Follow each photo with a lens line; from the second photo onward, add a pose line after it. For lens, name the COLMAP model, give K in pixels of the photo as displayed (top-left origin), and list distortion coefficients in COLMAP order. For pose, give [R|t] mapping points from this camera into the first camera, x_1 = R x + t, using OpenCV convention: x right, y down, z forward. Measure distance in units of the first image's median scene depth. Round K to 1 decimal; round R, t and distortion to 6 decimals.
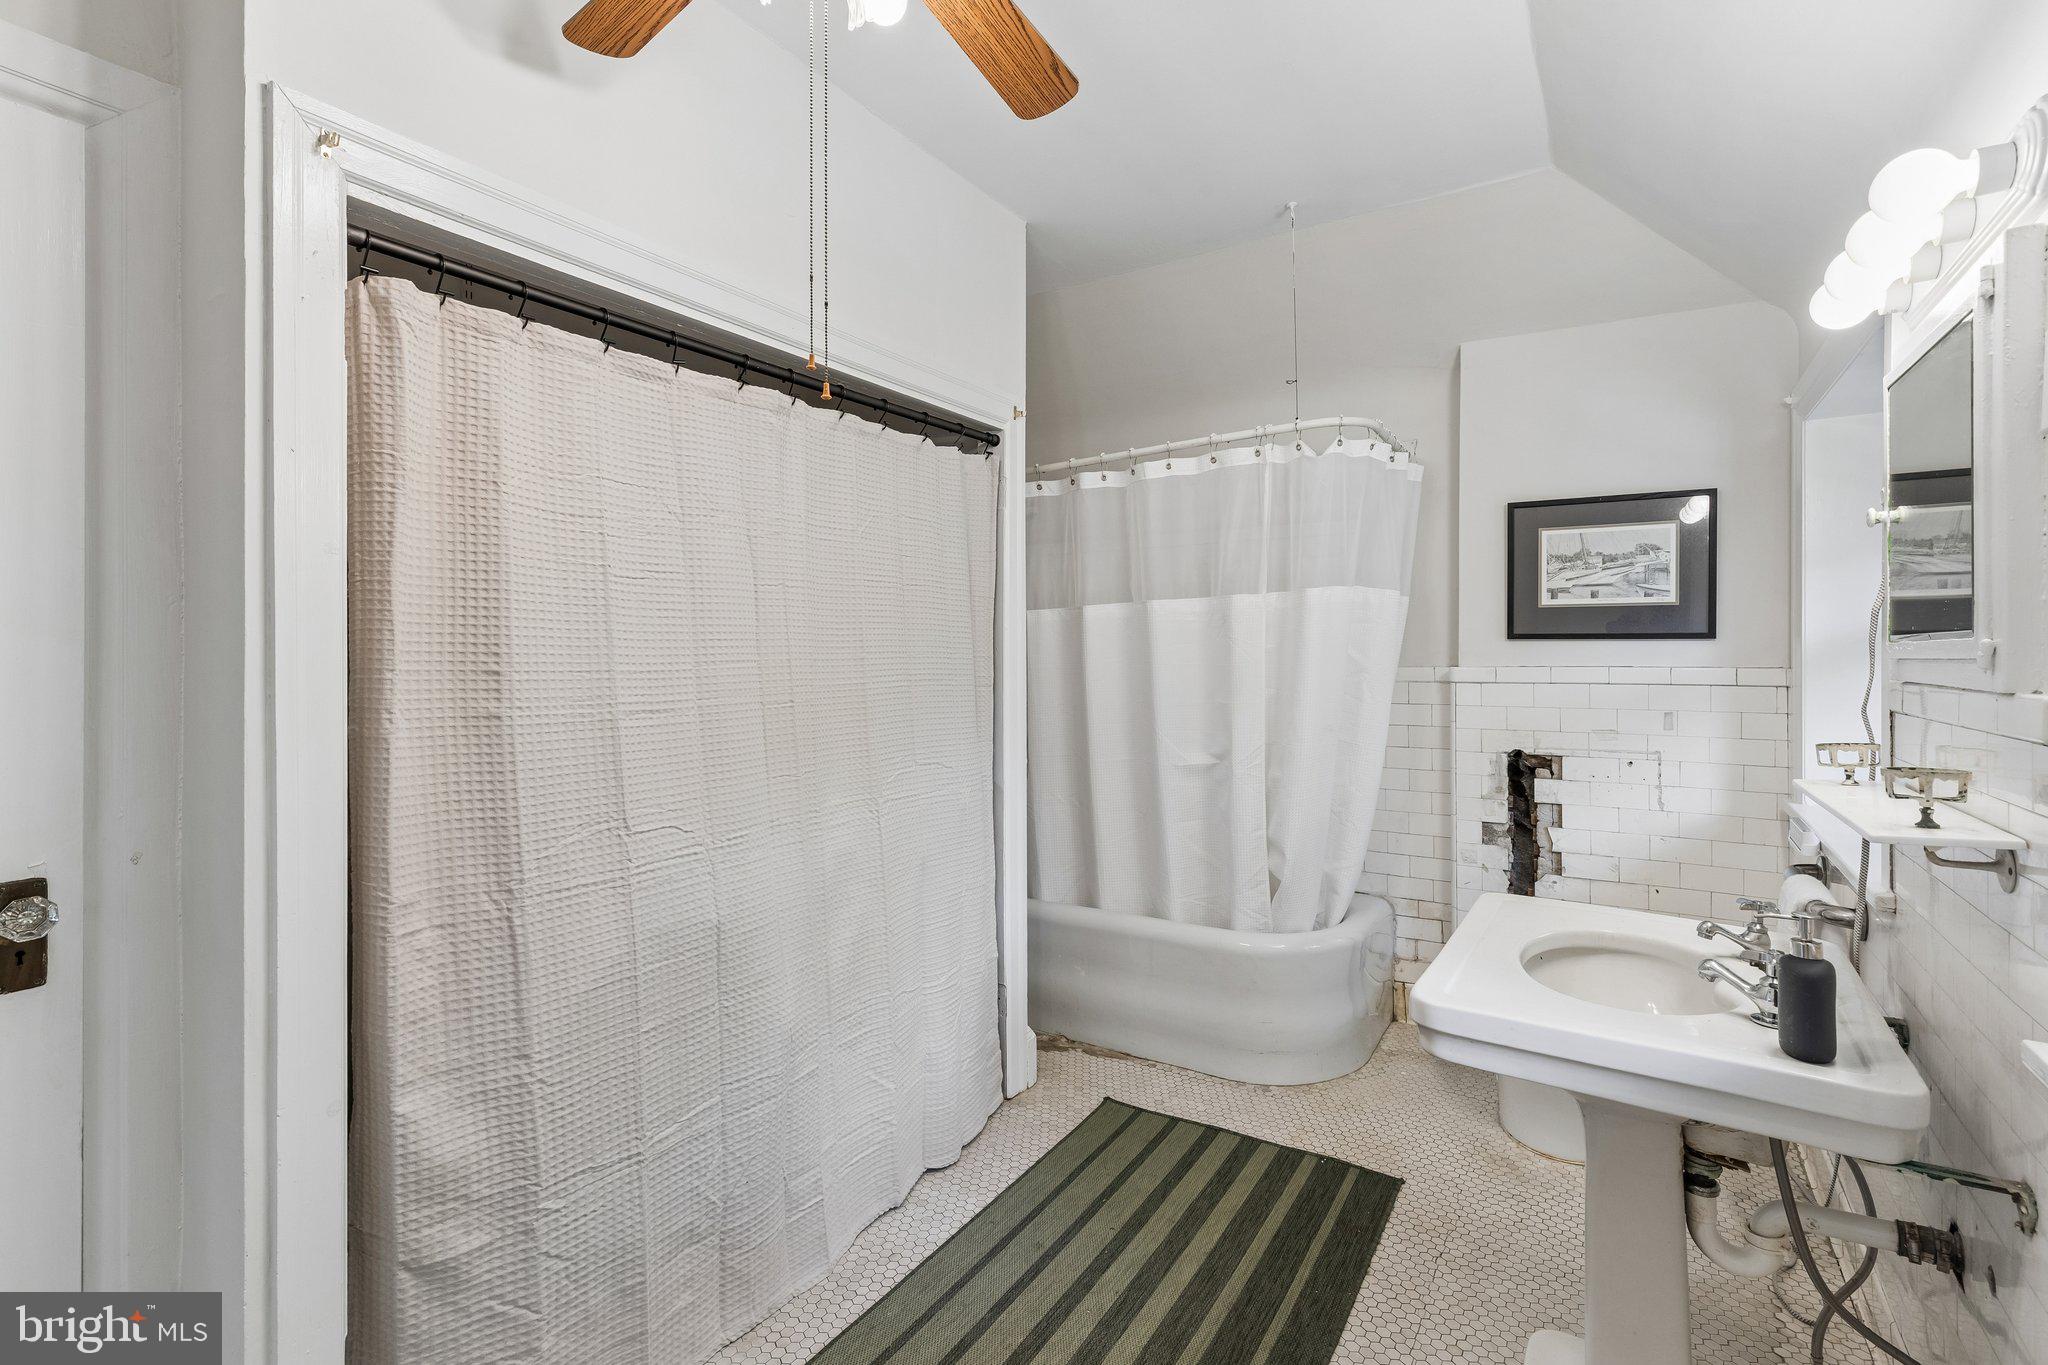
lens RADIAL K [[933.5, 0, 1017.0], [0, 933.5, 652.6], [0, 0, 1]] dist [0.017485, -0.018779]
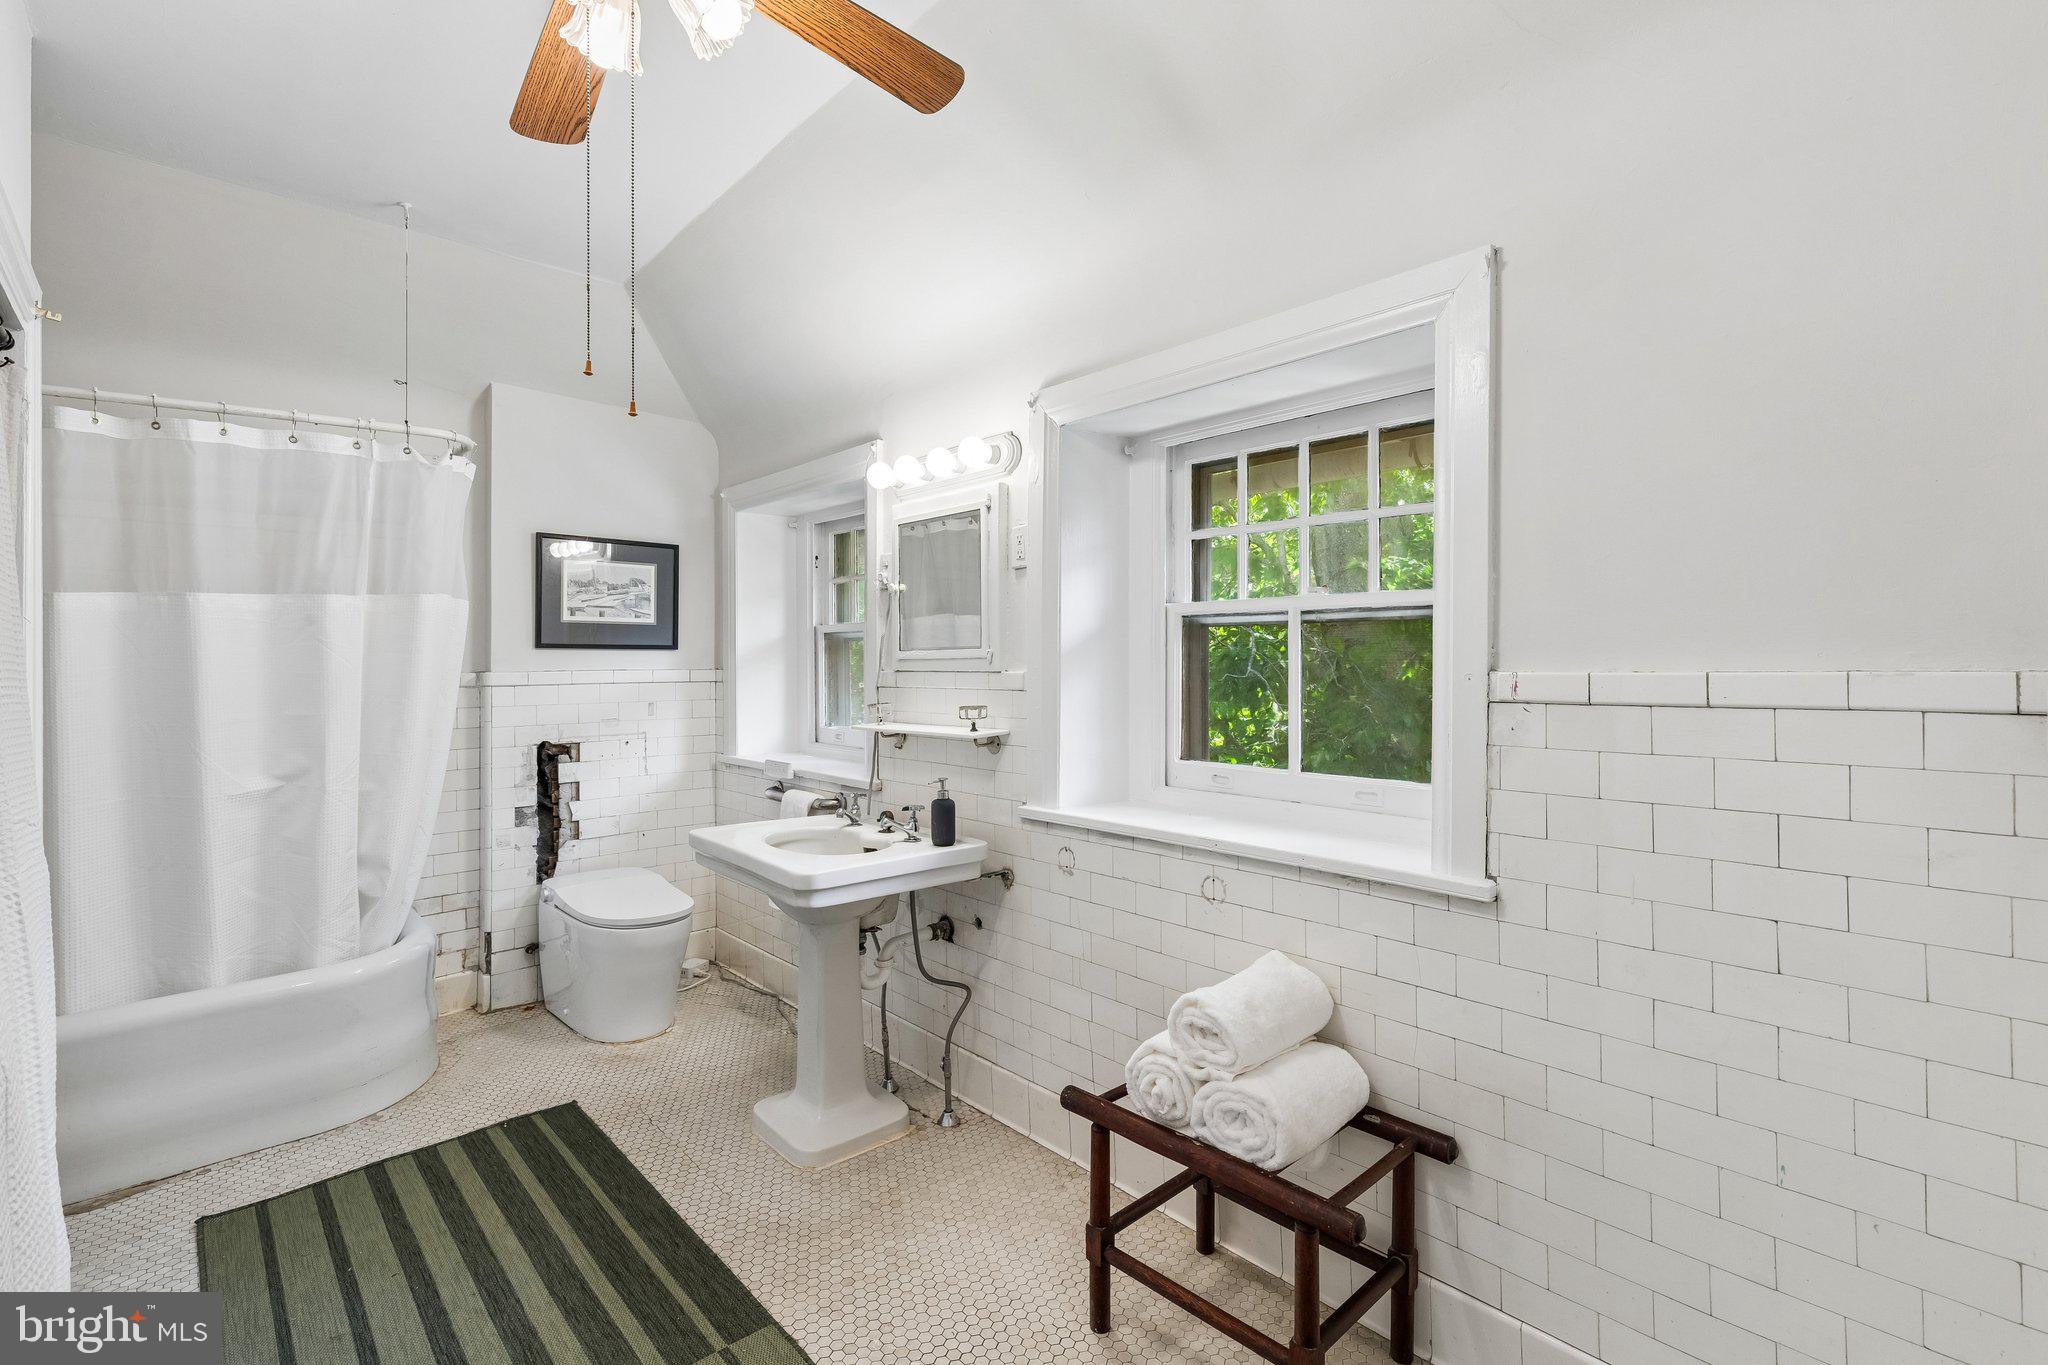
lens RADIAL K [[931.6, 0, 1027.3], [0, 931.6, 660.9], [0, 0, 1]] dist [0.001648, 0.000253]
pose [[0.250693, 0.001389, 0.968066, -0.470797], [0.005699, 0.999980, -0.002910, 0.009106], [-0.968050, 0.006247, 0.250680, 0.116111]]
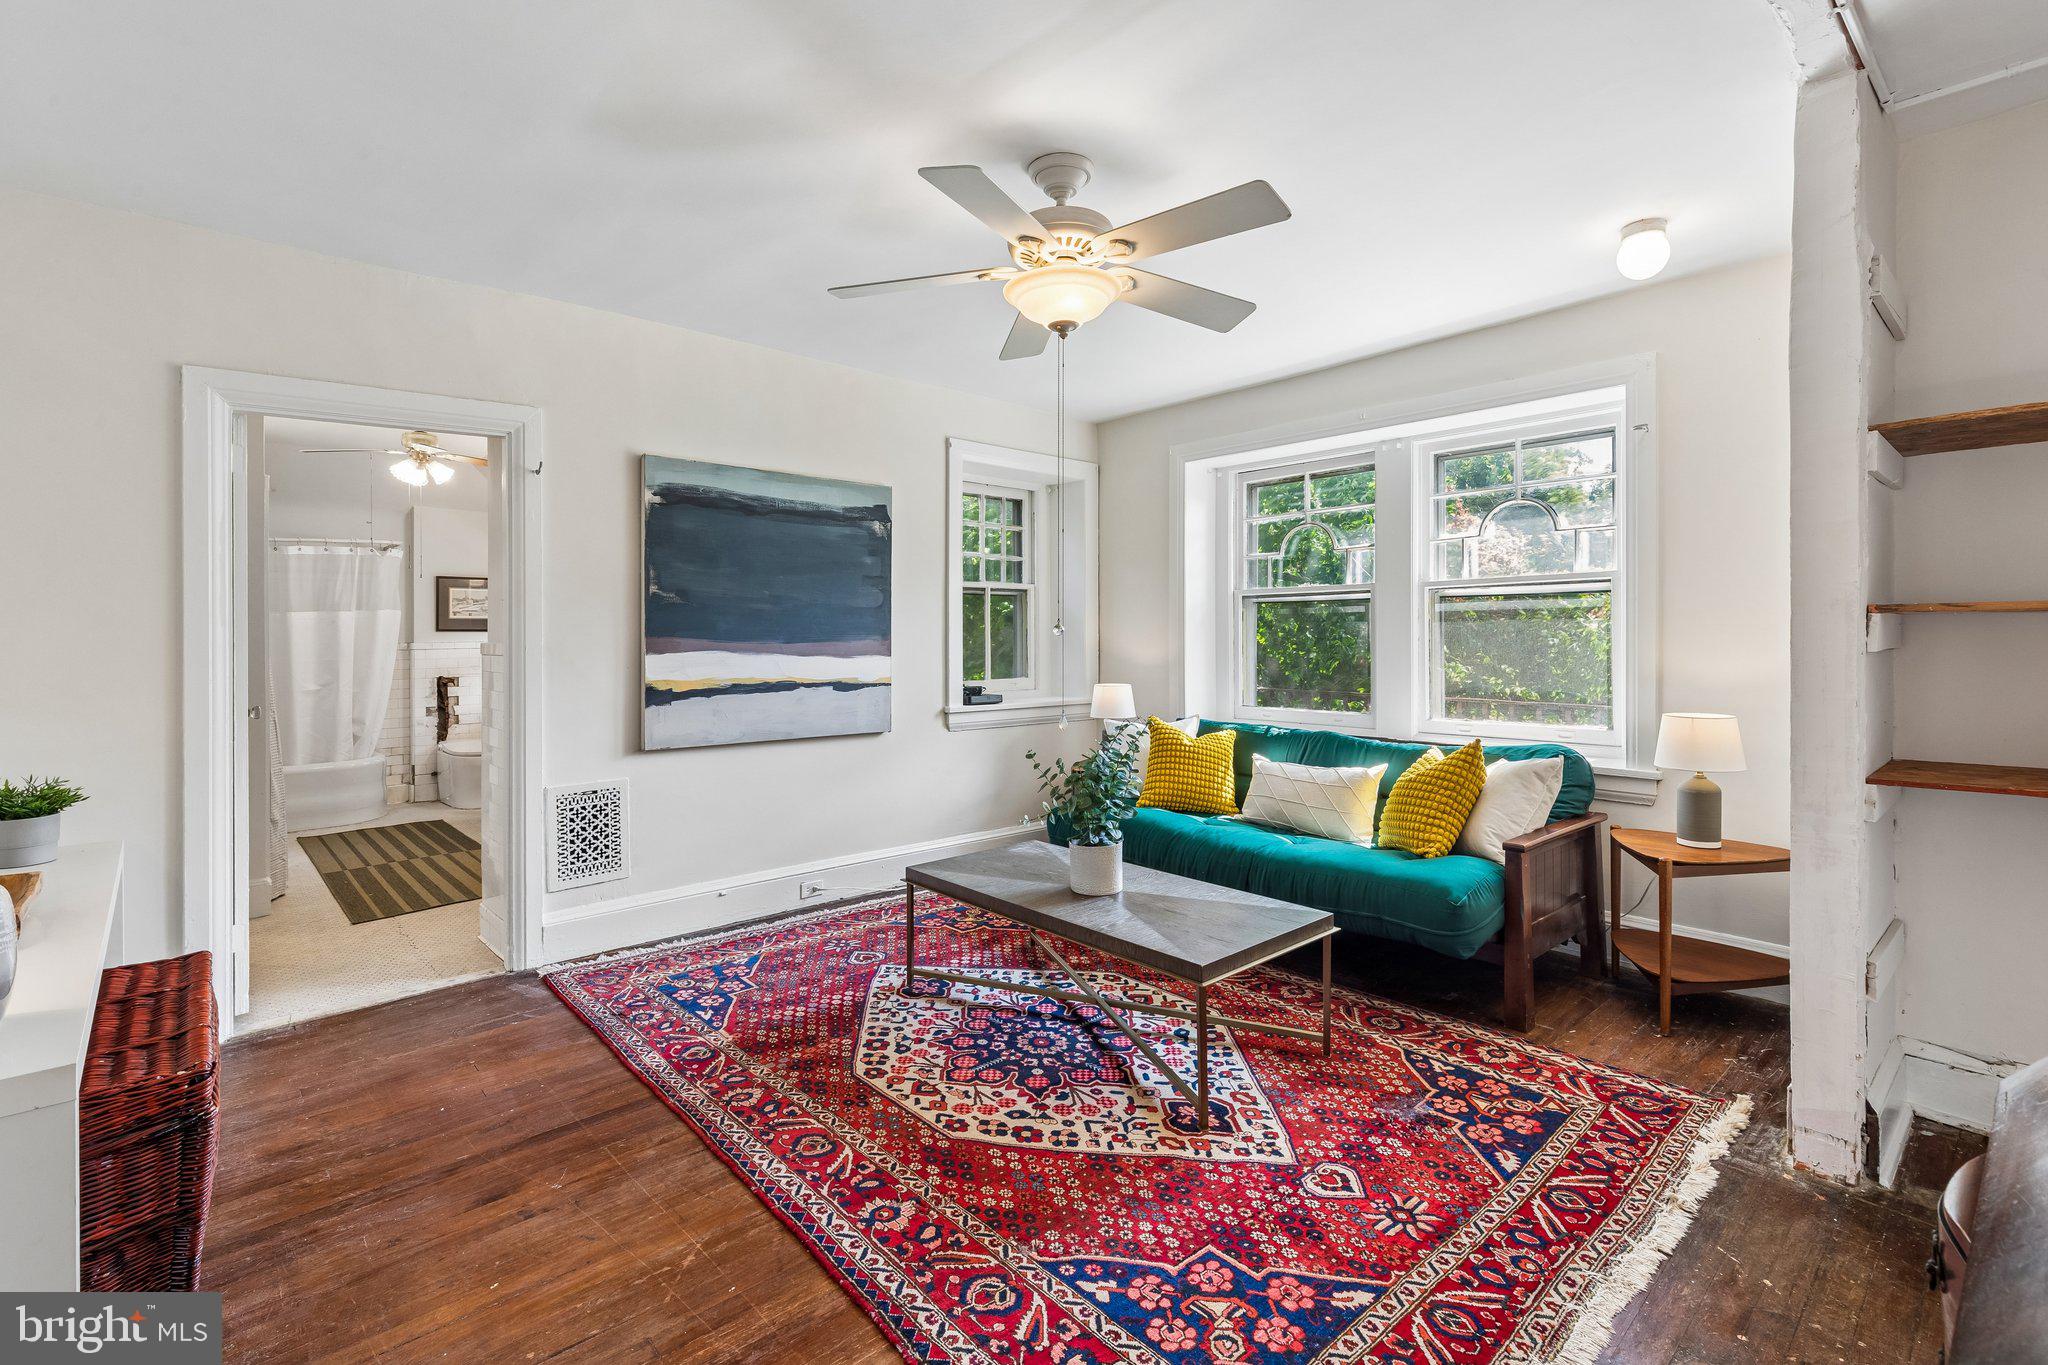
lens RADIAL K [[952.9, 0, 1023.5], [0, 952.9, 631.3], [0, 0, 1]] dist [0.003587, -0.000116]
pose [[0.253699, 0.001674, 0.967282, -1.563777], [0.012087, 0.999915, -0.004900, 0.017066], [-0.967208, 0.012935, 0.253658, -1.166415]]
